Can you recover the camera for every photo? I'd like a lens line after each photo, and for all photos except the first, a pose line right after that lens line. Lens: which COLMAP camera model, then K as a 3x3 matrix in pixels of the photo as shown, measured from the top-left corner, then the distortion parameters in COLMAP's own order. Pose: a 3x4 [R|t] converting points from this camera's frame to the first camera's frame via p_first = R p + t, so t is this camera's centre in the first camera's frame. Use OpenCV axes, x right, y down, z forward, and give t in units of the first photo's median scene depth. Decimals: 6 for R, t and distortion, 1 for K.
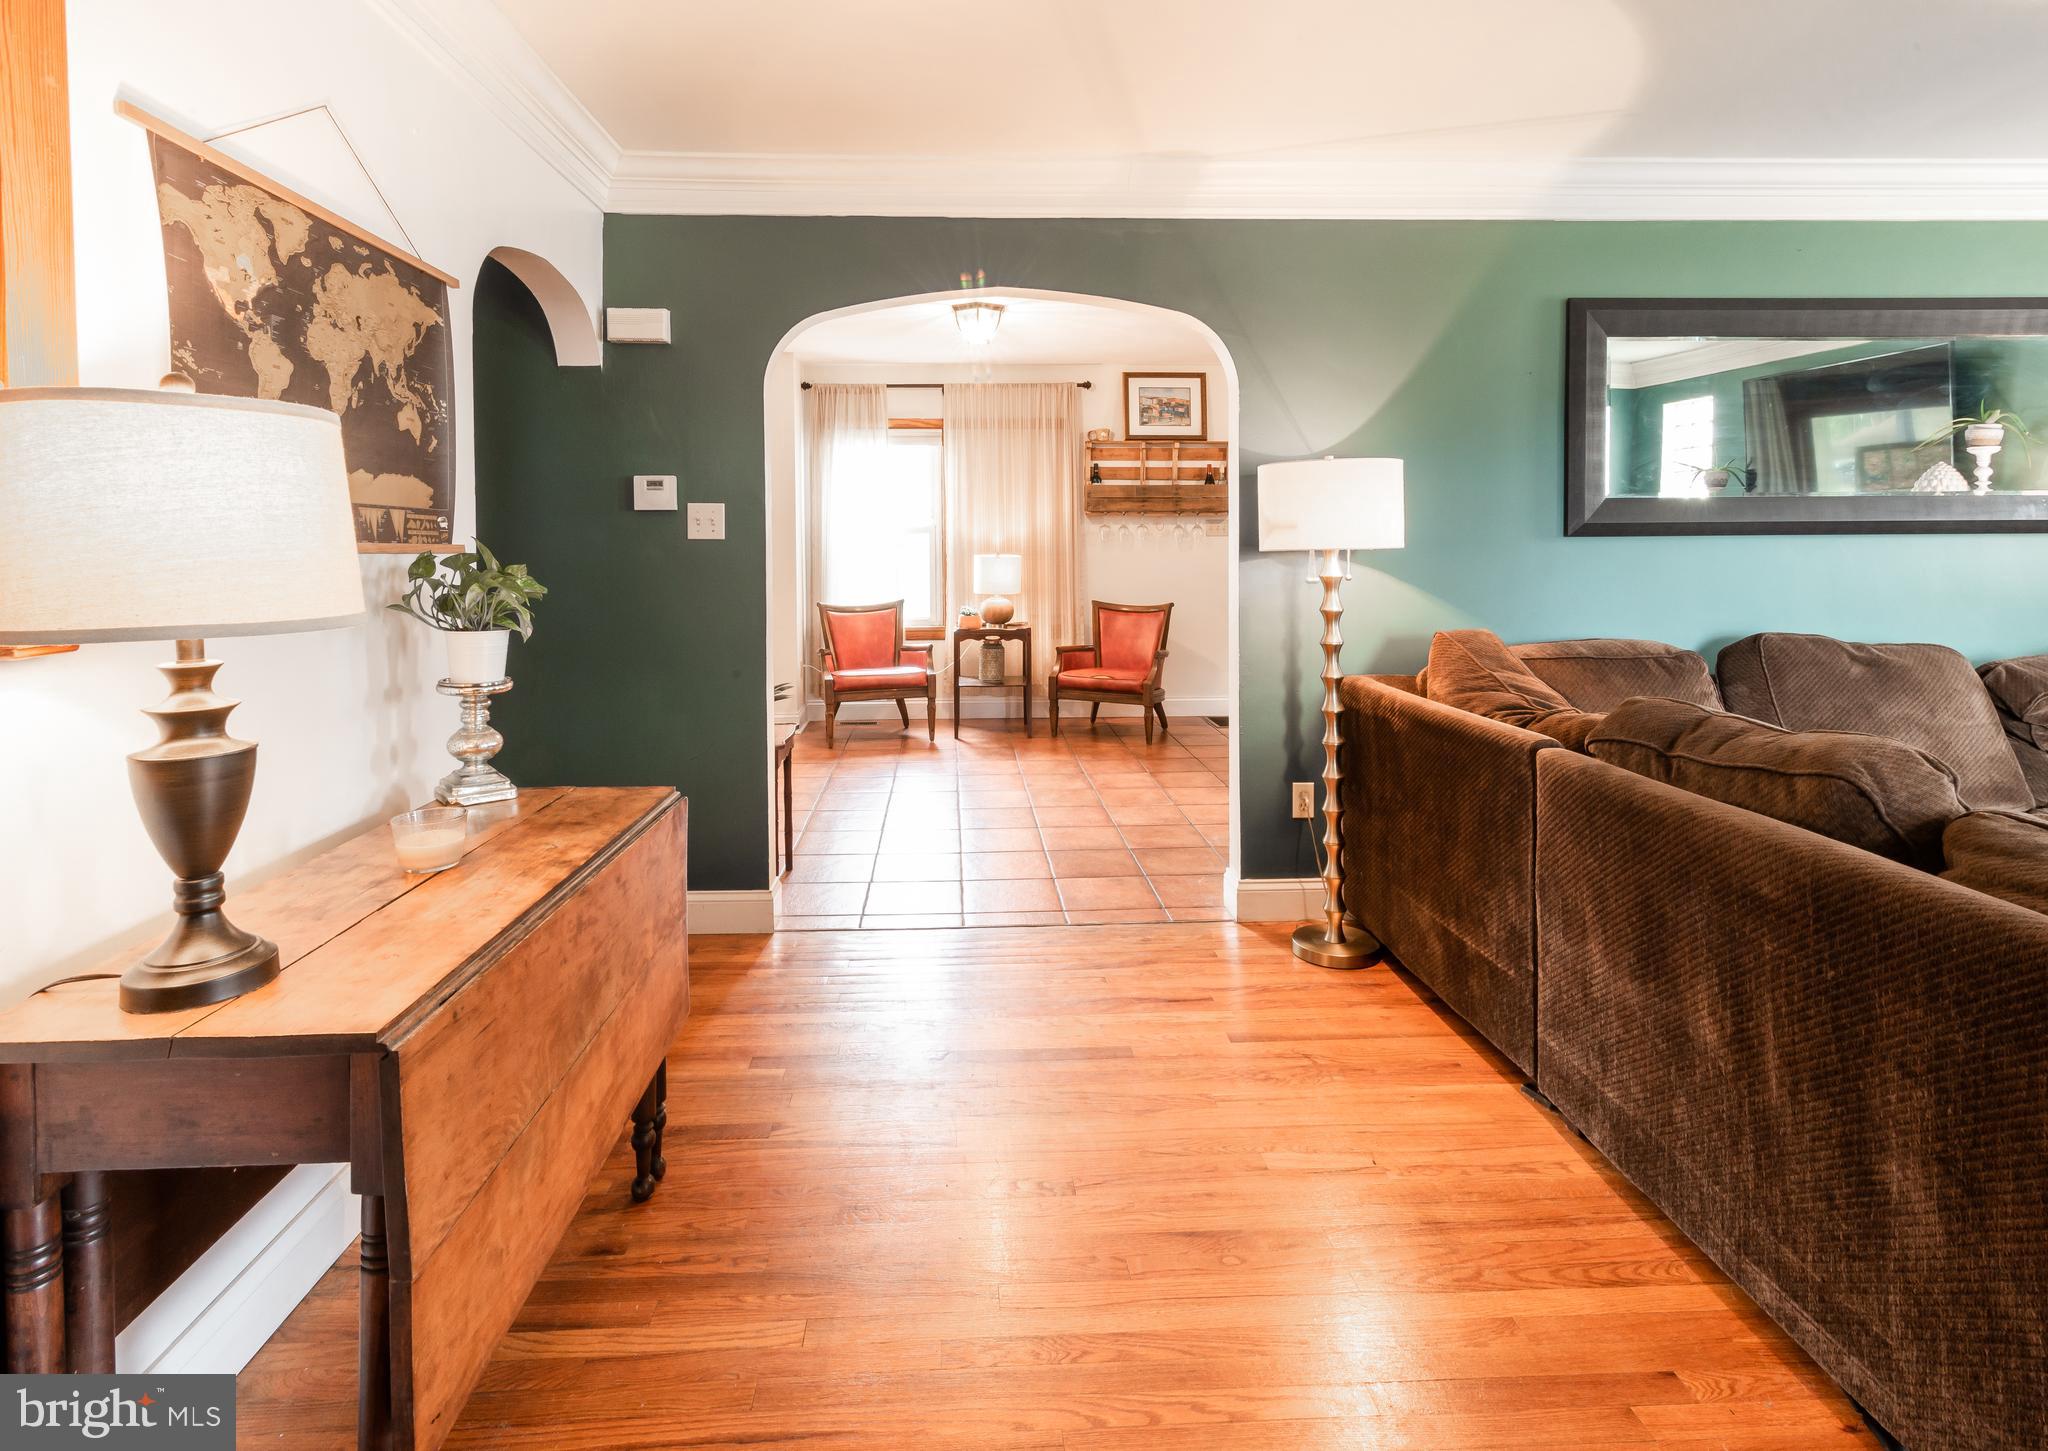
lens RADIAL K [[1043.1, 0, 990.2], [0, 1043.1, 570.0], [0, 0, 1]] dist [0.010010, -0.001050]
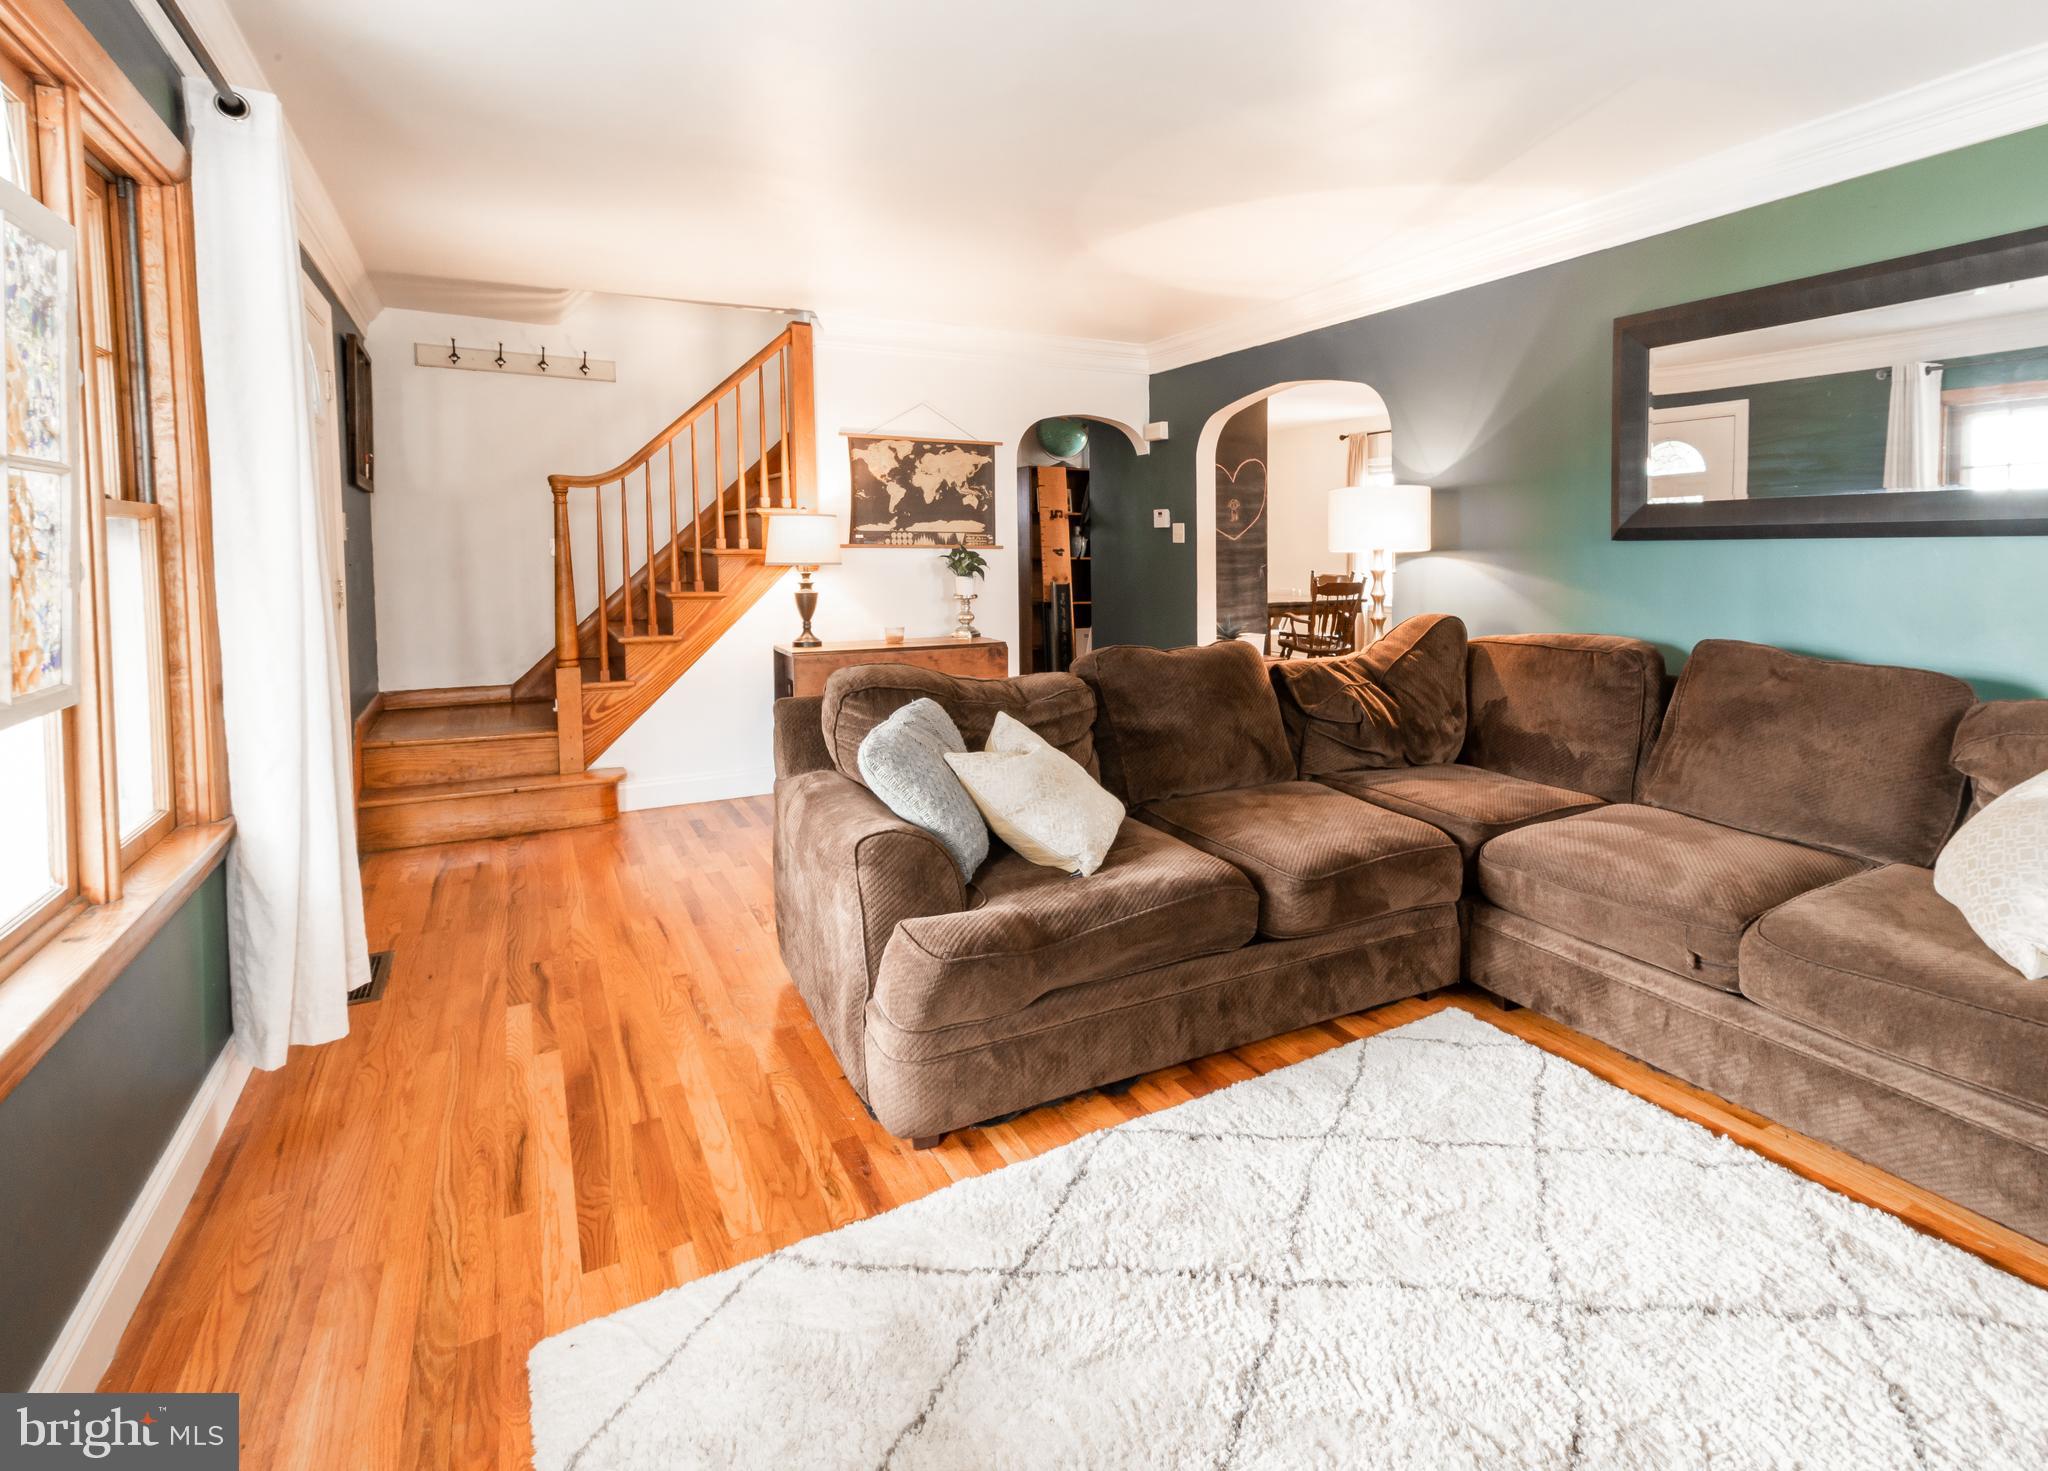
lens RADIAL K [[1041.3, 0, 1123.3], [0, 1041.3, 599.8], [0, 0, 1]] dist [0.040175, -0.002749]
pose [[0.469571, 0.047992, -0.881589, 1.706670], [-0.023777, 0.998847, 0.041711, -0.004392], [0.882574, 0.001375, 0.470171, 0.054720]]
